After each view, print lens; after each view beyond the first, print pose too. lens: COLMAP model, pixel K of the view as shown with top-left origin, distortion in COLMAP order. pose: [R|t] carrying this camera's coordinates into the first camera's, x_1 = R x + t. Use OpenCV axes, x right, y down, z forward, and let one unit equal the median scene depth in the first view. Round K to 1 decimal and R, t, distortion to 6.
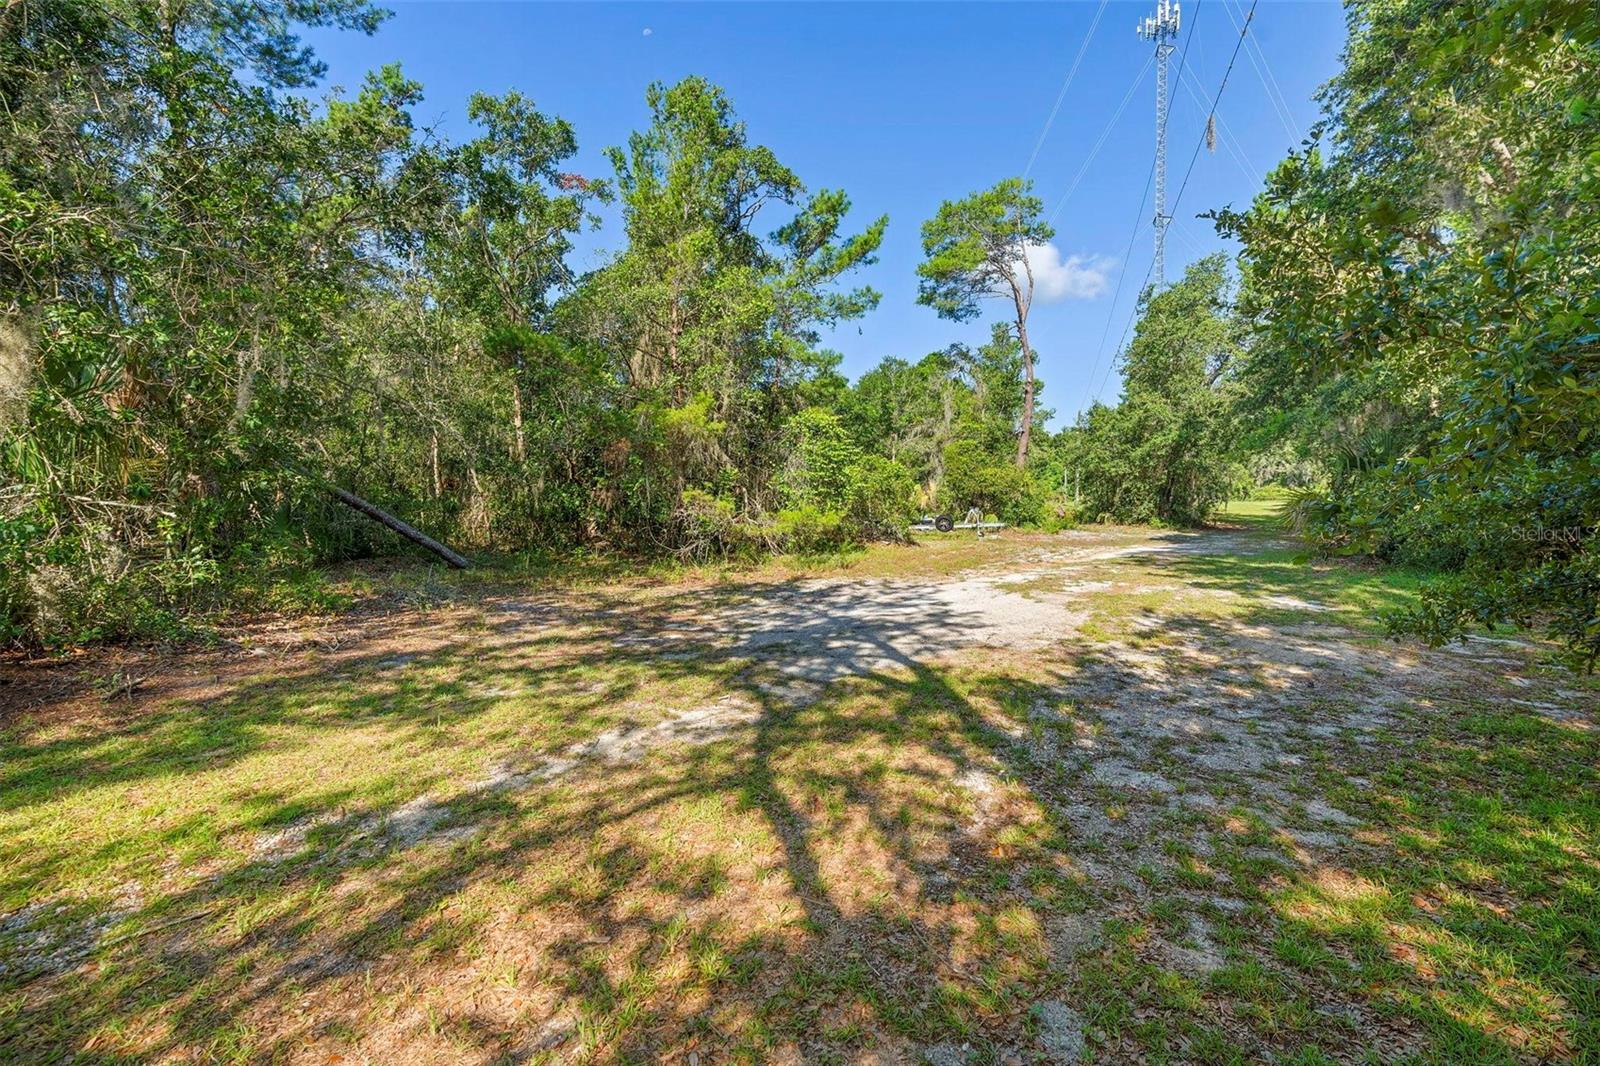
lens RADIAL K [[733.5, 0, 800.2], [0, 733.5, 527.4], [0, 0, 1]] dist [0.003417, 0.000945]
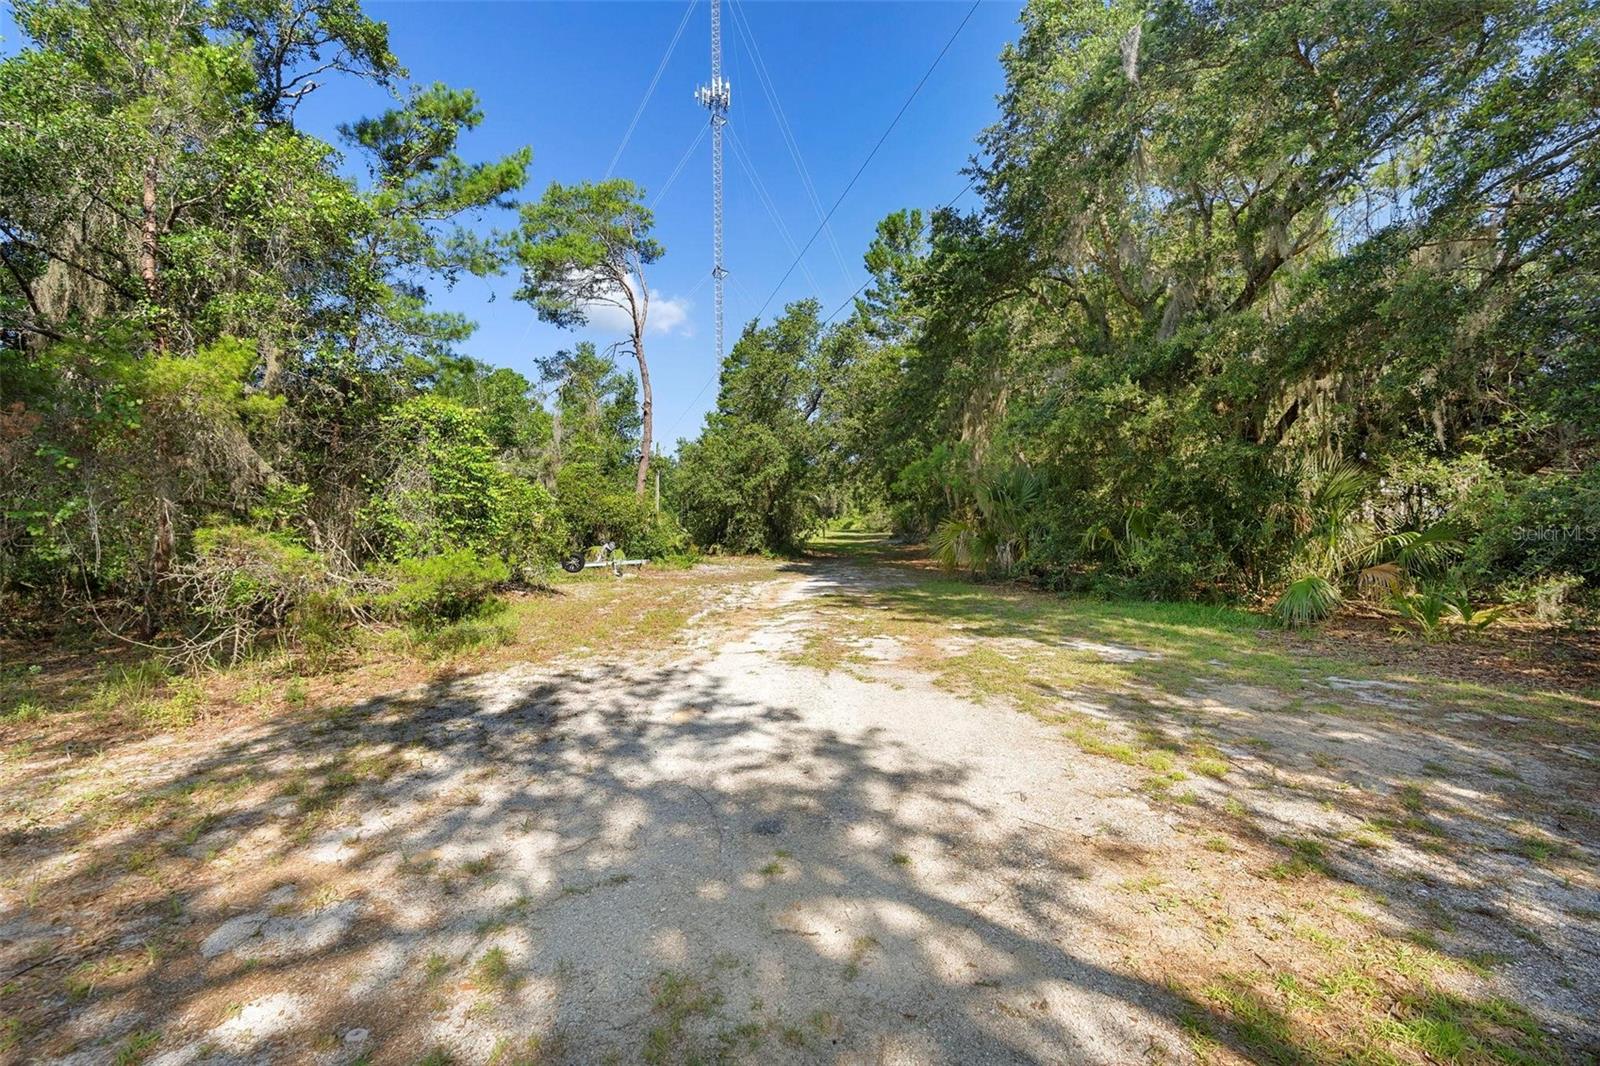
lens RADIAL K [[733.5, 0, 801.9], [0, 733.5, 521.6], [0, 0, 1]] dist [0.003417, 0.000945]
pose [[0.831614, -0.003231, 0.555345, -0.039077], [0.030586, 0.998732, -0.039990, -0.008742], [-0.554511, 0.050242, 0.830658, 0.155768]]
